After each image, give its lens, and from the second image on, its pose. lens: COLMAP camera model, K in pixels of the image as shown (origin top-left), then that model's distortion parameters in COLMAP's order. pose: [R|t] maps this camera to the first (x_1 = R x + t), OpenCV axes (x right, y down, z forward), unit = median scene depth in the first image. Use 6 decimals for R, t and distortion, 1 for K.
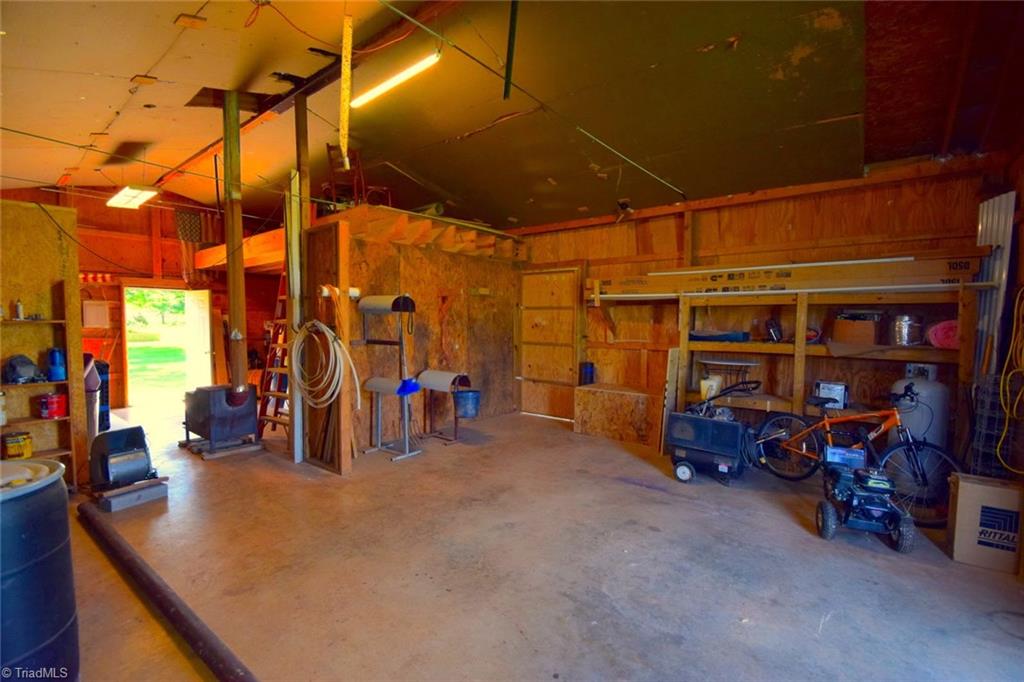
lens RADIAL K [[448.8, 0, 510.1], [0, 448.8, 340.0], [0, 0, 1]] dist [0.008298, -0.009545]
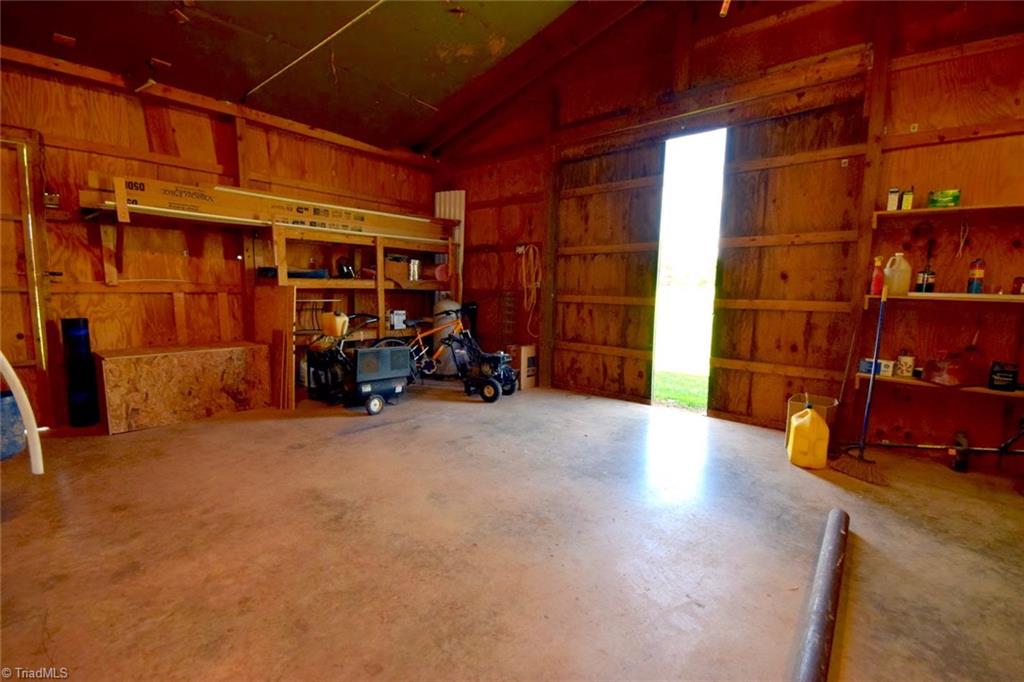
lens RADIAL K [[448.8, 0, 510.1], [0, 448.8, 340.0], [0, 0, 1]] dist [0.008298, -0.009545]
pose [[0.043933, -0.120497, 0.991741, -0.528980], [0.027382, 0.992472, 0.119373, 0.033487], [-0.998659, 0.021912, 0.046902, 0.582470]]
